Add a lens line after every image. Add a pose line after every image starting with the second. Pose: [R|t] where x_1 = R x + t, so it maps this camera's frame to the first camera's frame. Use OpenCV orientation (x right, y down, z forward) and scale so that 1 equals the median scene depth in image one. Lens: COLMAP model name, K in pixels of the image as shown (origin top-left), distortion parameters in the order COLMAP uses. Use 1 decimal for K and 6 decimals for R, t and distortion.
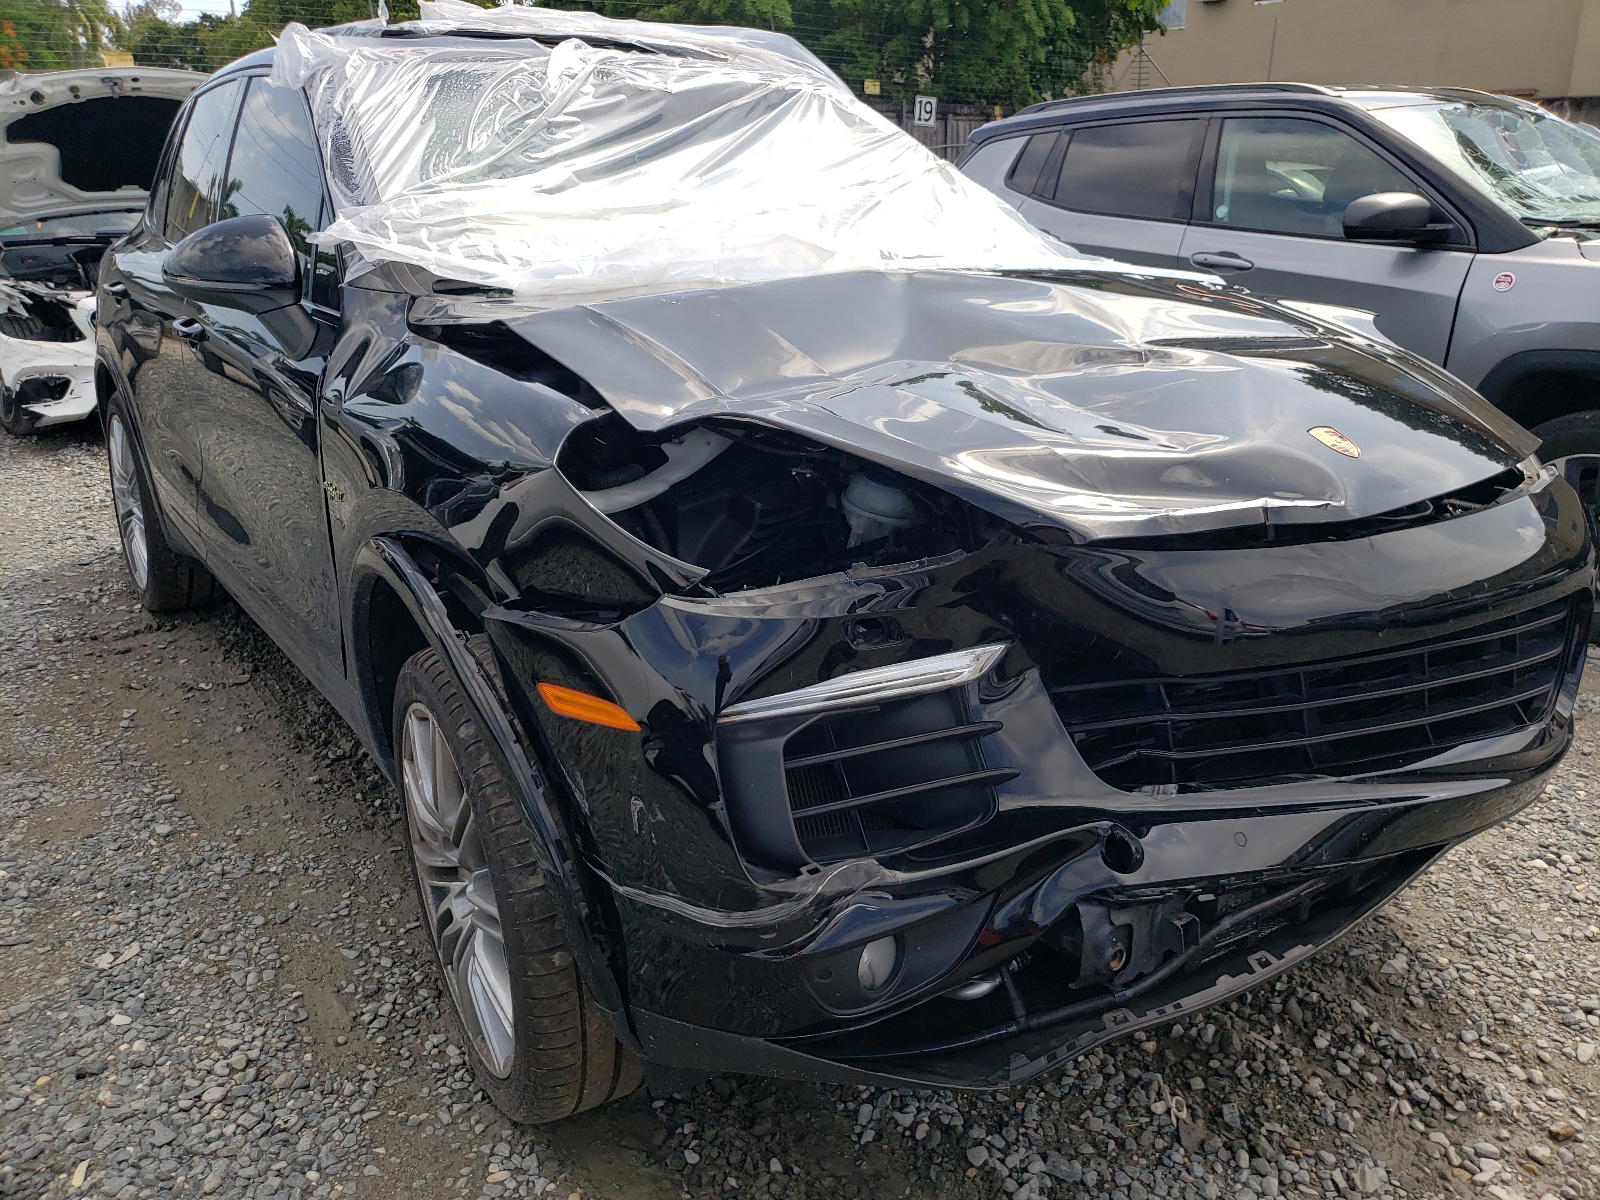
lens RADIAL K [[1201.8, 0, 803.8], [0, 1201.8, 575.2], [0, 0, 1]] dist [-0.013076, 0.044462]
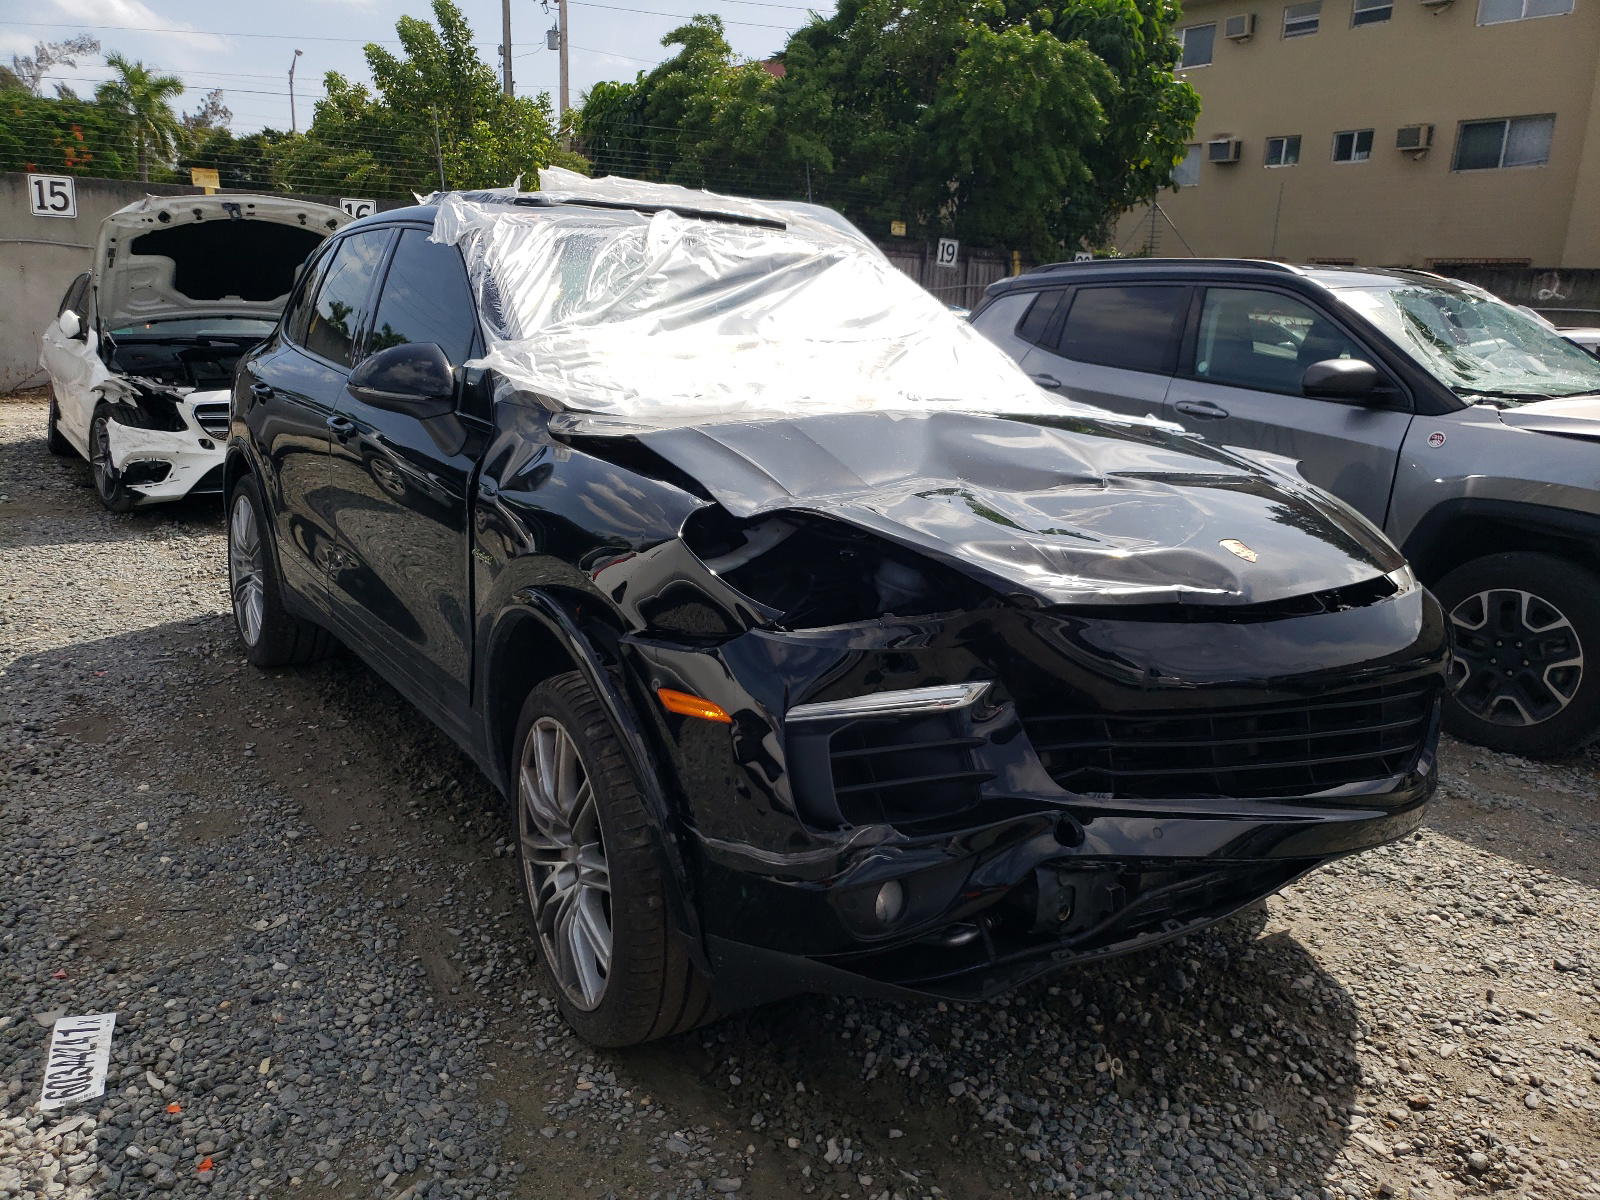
lens RADIAL K [[1206.0, 0, 800.0], [0, 1206.0, 600.0], [0, 0, 1]] dist [0.031791, -0.003590]
pose [[0.998772, 0.048747, -0.008840, -0.032359], [-0.049296, 0.995615, -0.079501, 0.062288], [0.004926, 0.079839, 0.996796, -0.291002]]
